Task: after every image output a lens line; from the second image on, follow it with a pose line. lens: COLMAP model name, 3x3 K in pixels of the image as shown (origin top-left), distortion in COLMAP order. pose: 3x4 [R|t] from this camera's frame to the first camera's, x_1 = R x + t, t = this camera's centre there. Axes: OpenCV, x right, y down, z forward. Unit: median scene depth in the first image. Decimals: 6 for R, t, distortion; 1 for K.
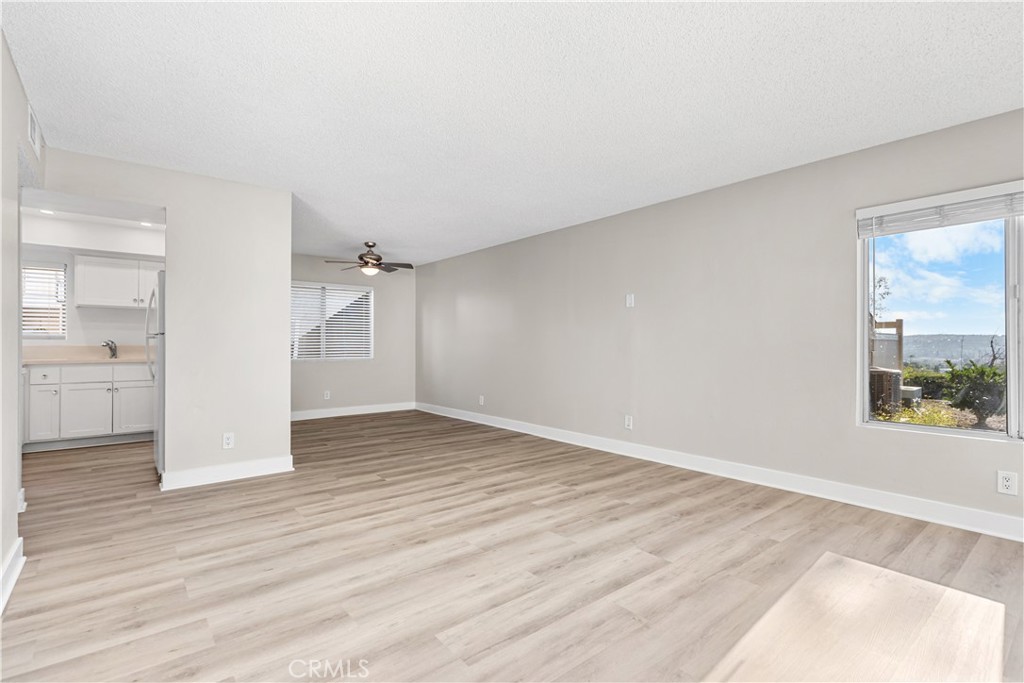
lens RADIAL K [[480.6, 0, 509.5], [0, 480.6, 341.7], [0, 0, 1]] dist [-0.003408, 0.000270]
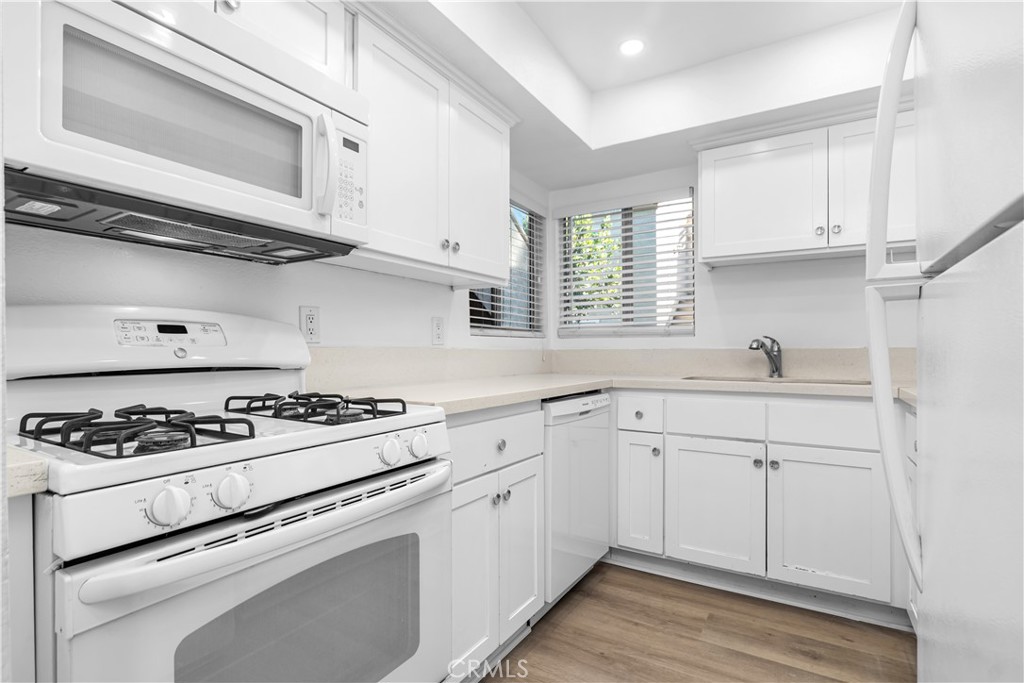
lens RADIAL K [[497.8, 0, 508.3], [0, 497.8, 350.7], [0, 0, 1]] dist [0.000041, 0.000034]
pose [[0.332664, 0.002540, -0.943042, -0.826873], [0.009035, 0.999942, 0.005881, 0.009307], [0.943002, -0.010477, 0.332621, 1.070802]]
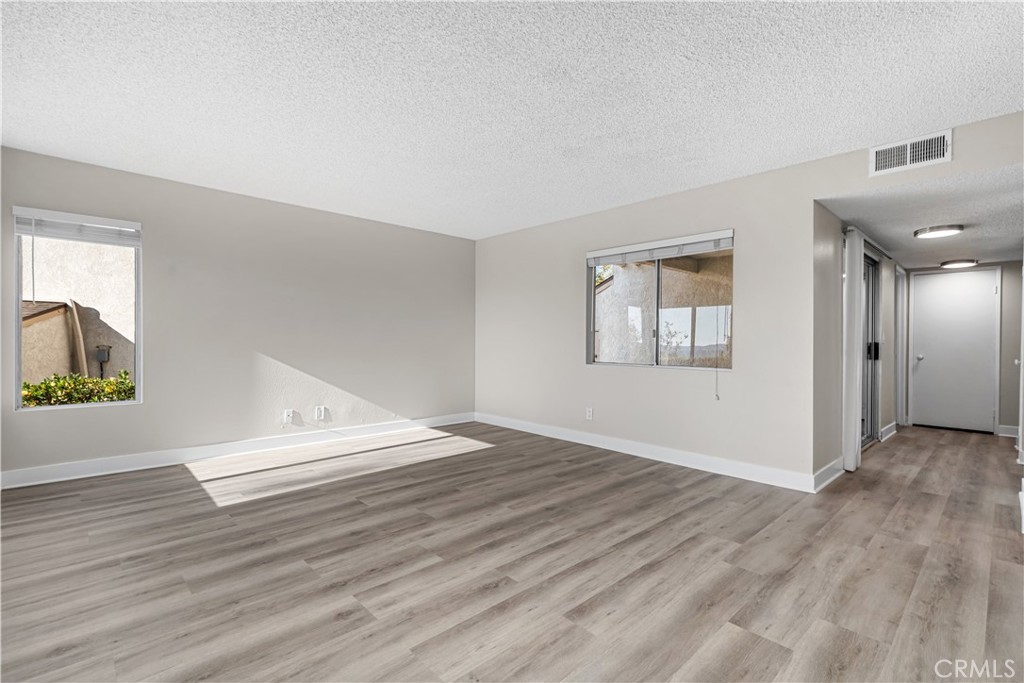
lens RADIAL K [[468.2, 0, 512.0], [0, 468.2, 341.5], [0, 0, 1]] dist [0.006872, -0.000321]
pose [[-0.997006, -0.010374, -0.076629, 0.000270], [-0.009821, 0.999923, -0.007585, 0.015635], [0.076701, -0.006810, -0.997031, 1.719435]]
